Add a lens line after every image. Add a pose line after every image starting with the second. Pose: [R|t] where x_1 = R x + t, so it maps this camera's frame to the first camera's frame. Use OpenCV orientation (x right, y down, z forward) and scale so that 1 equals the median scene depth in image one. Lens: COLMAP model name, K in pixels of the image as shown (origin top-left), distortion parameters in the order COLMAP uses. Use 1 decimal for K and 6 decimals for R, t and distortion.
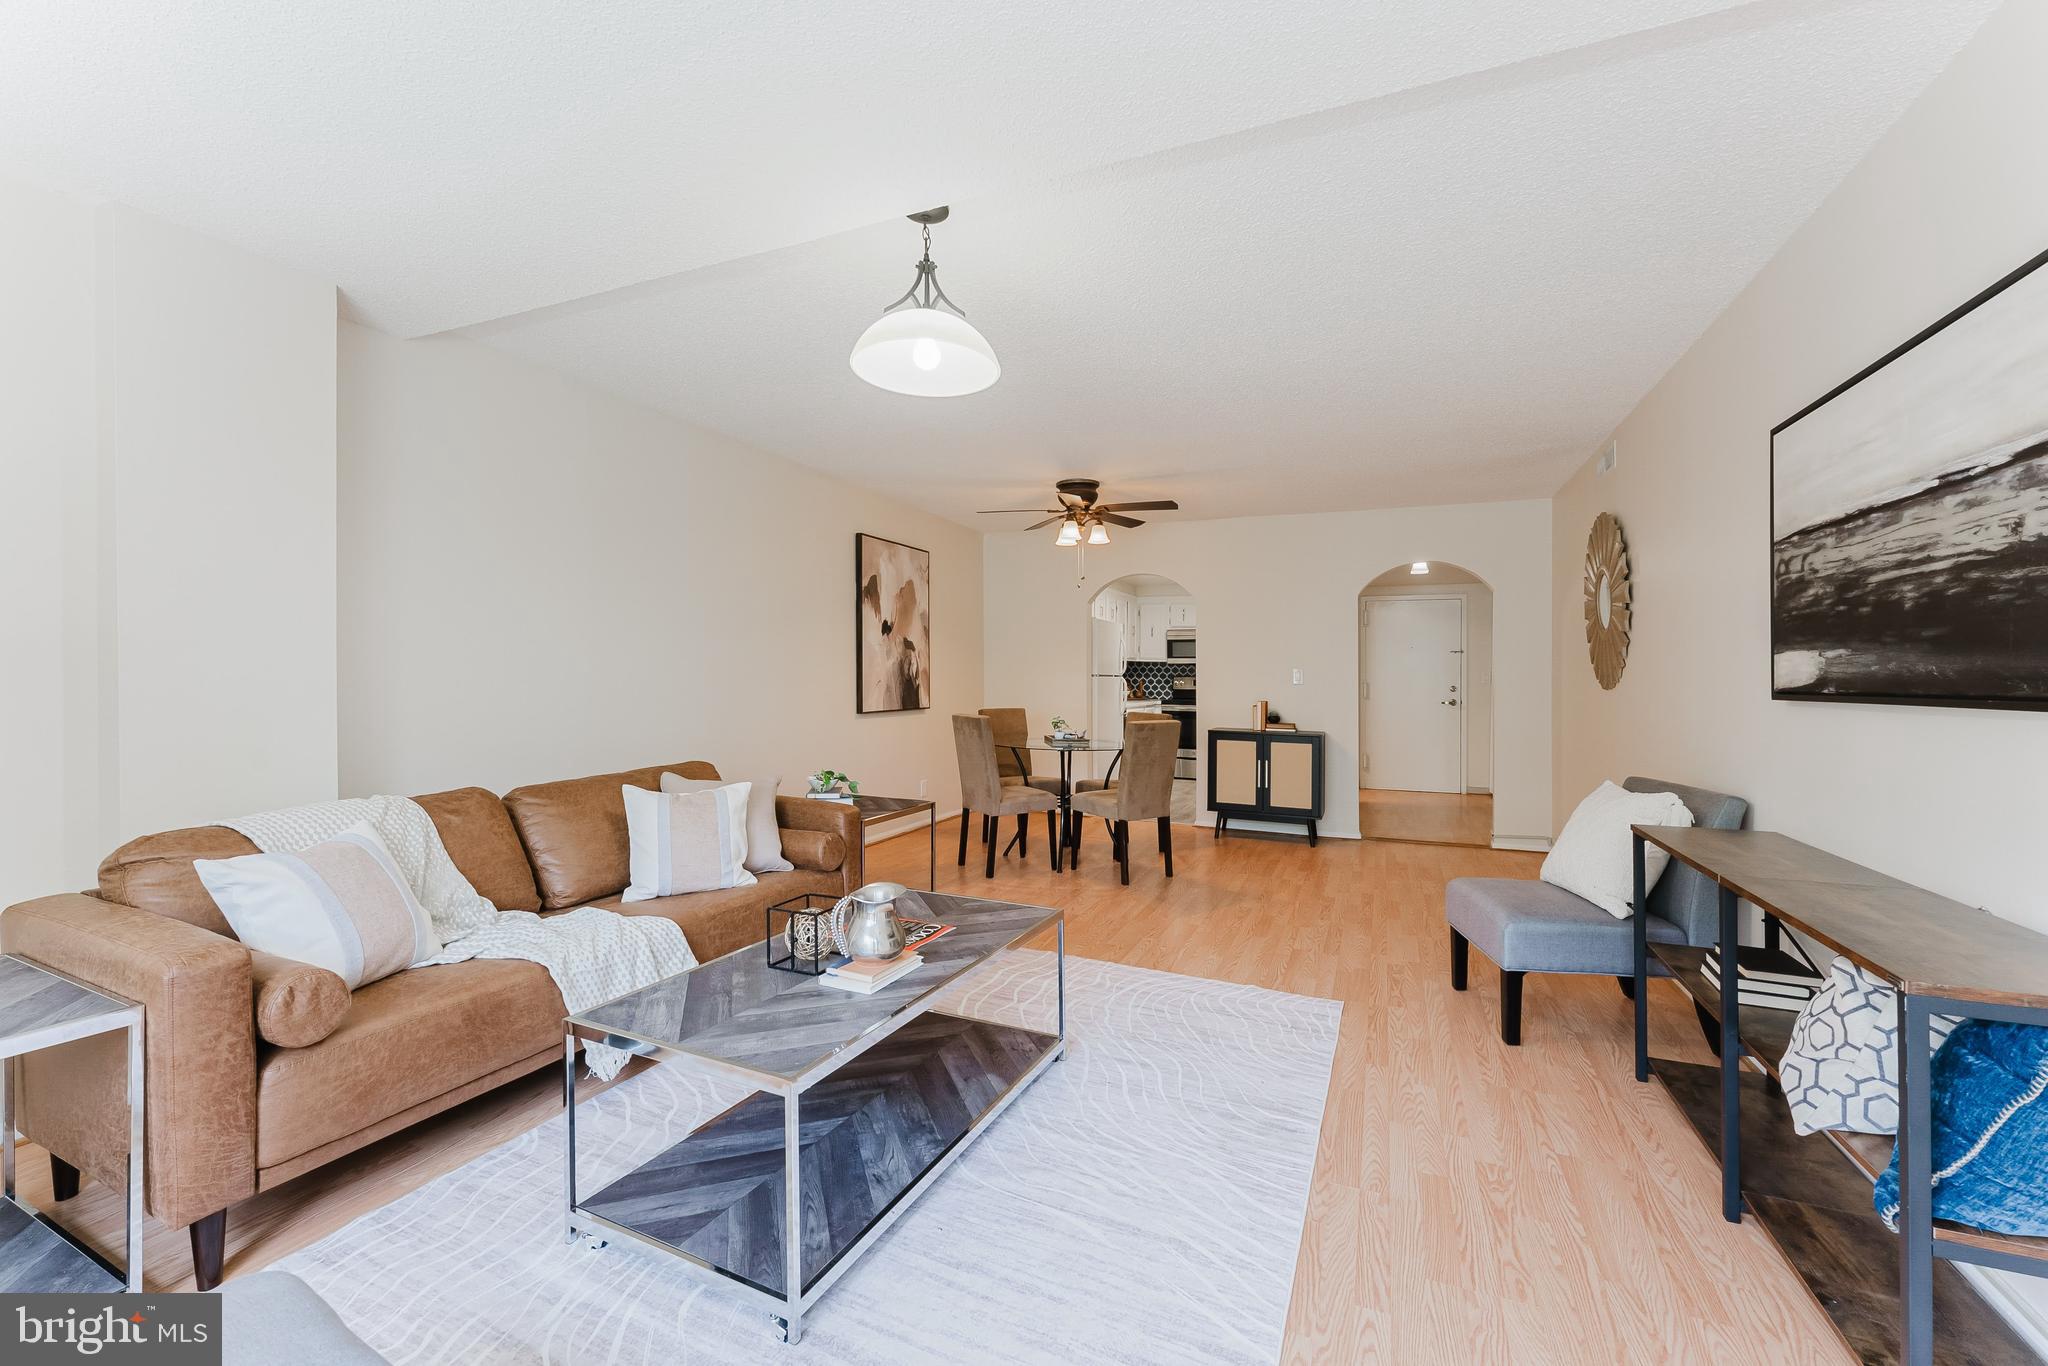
lens RADIAL K [[826.9, 0, 1030.5], [0, 826.9, 669.3], [0, 0, 1]] dist [0.004415, -0.000885]
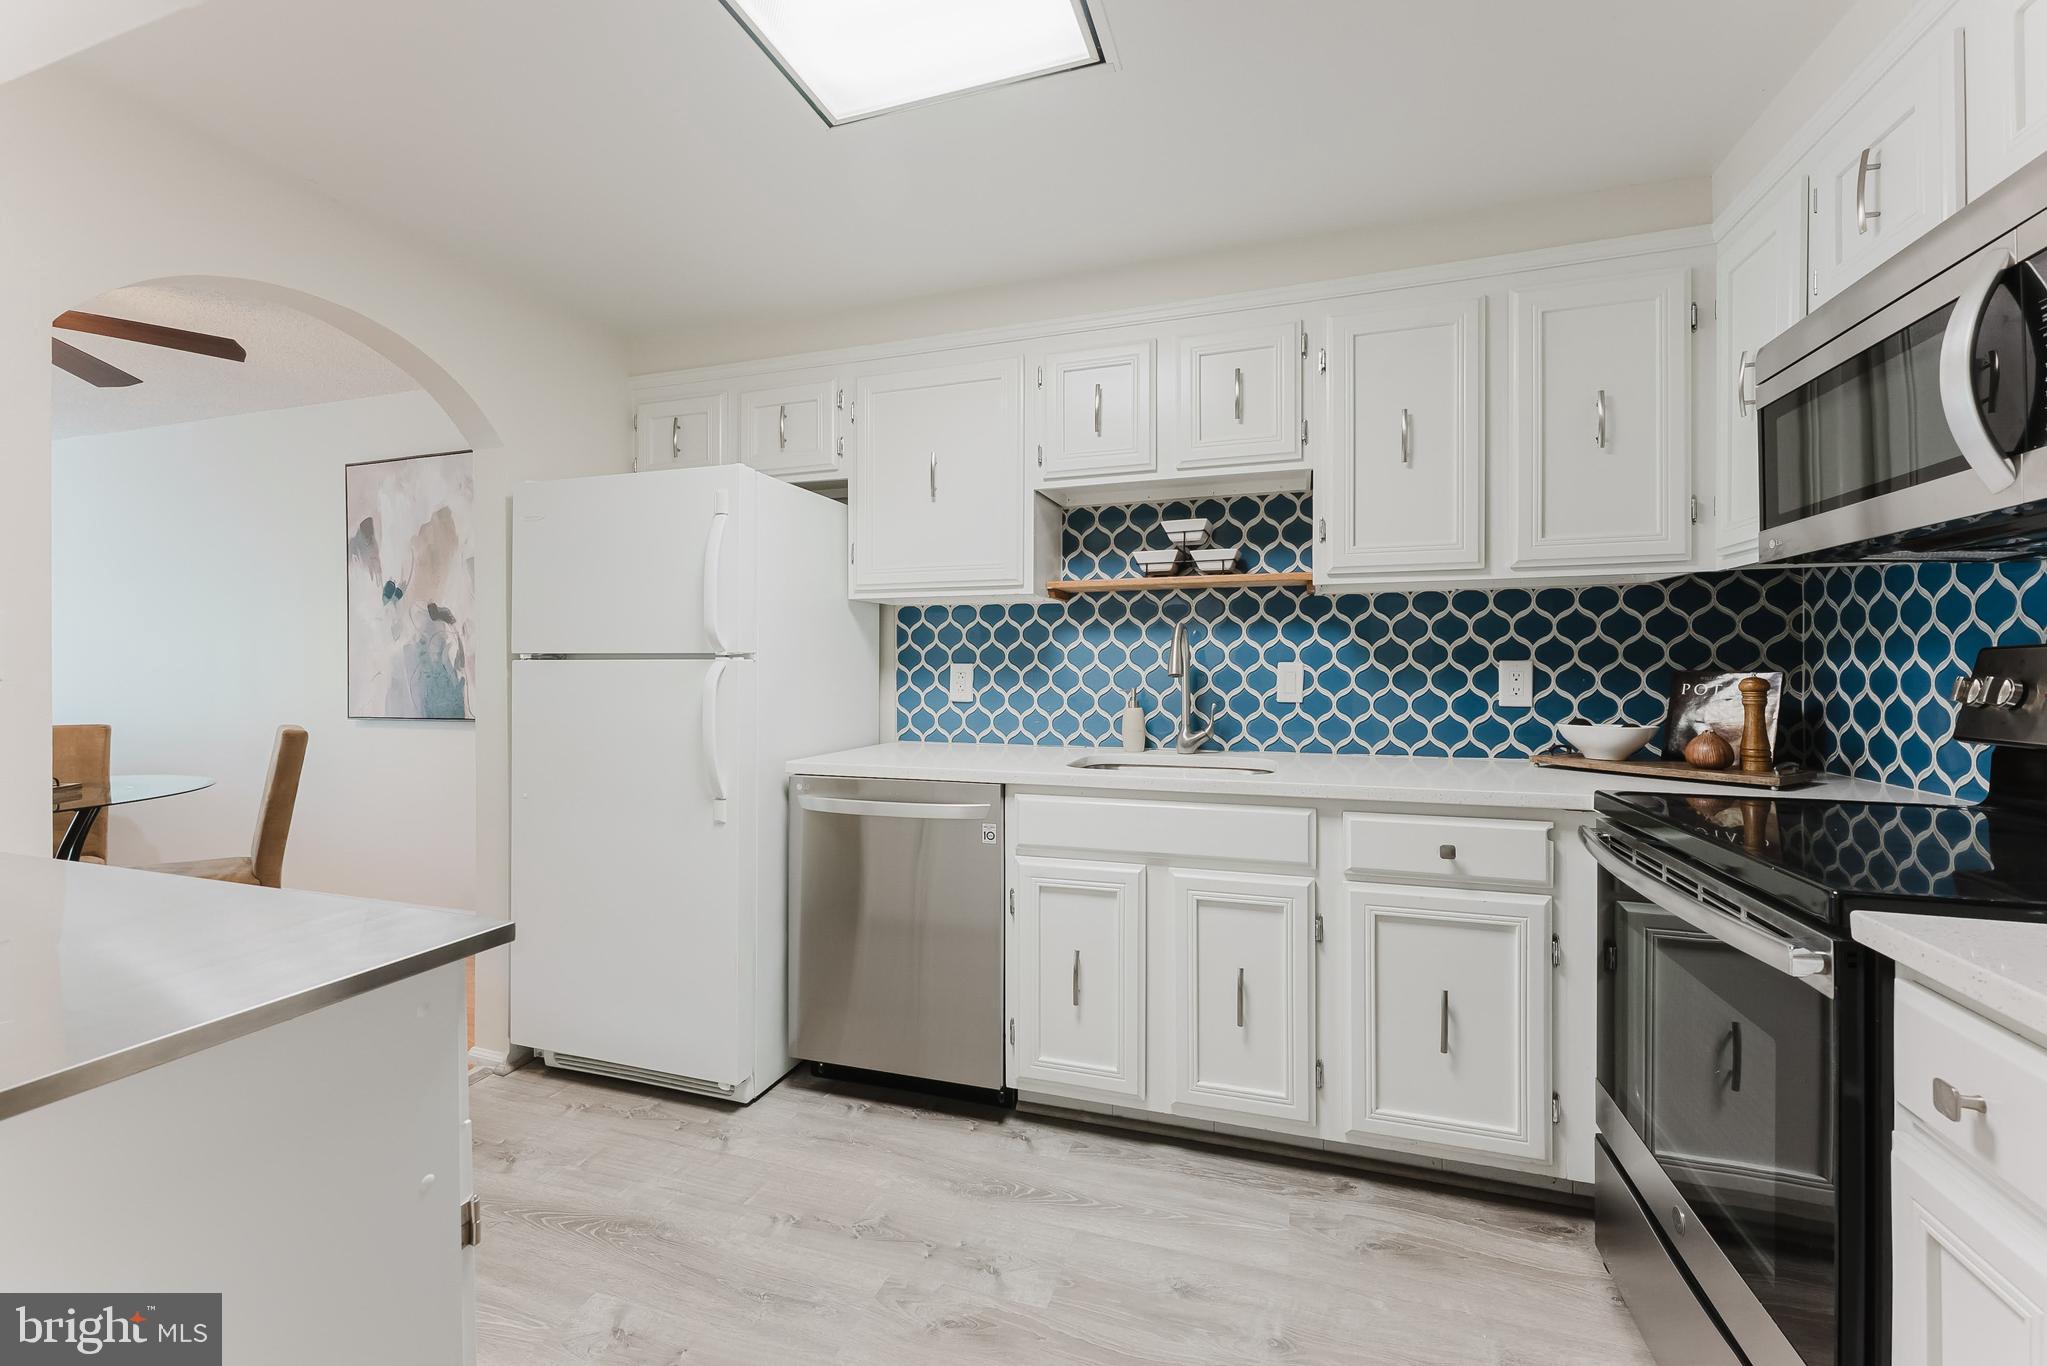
lens RADIAL K [[826.5, 0, 1038.4], [0, 826.5, 656.2], [0, 0, 1]] dist [0.004415, -0.000885]
pose [[0.097576, -0.019292, -0.995041, 0.515584], [0.011464, 0.999768, -0.018260, 0.018572], [0.995162, -0.009625, 0.097774, 1.401730]]
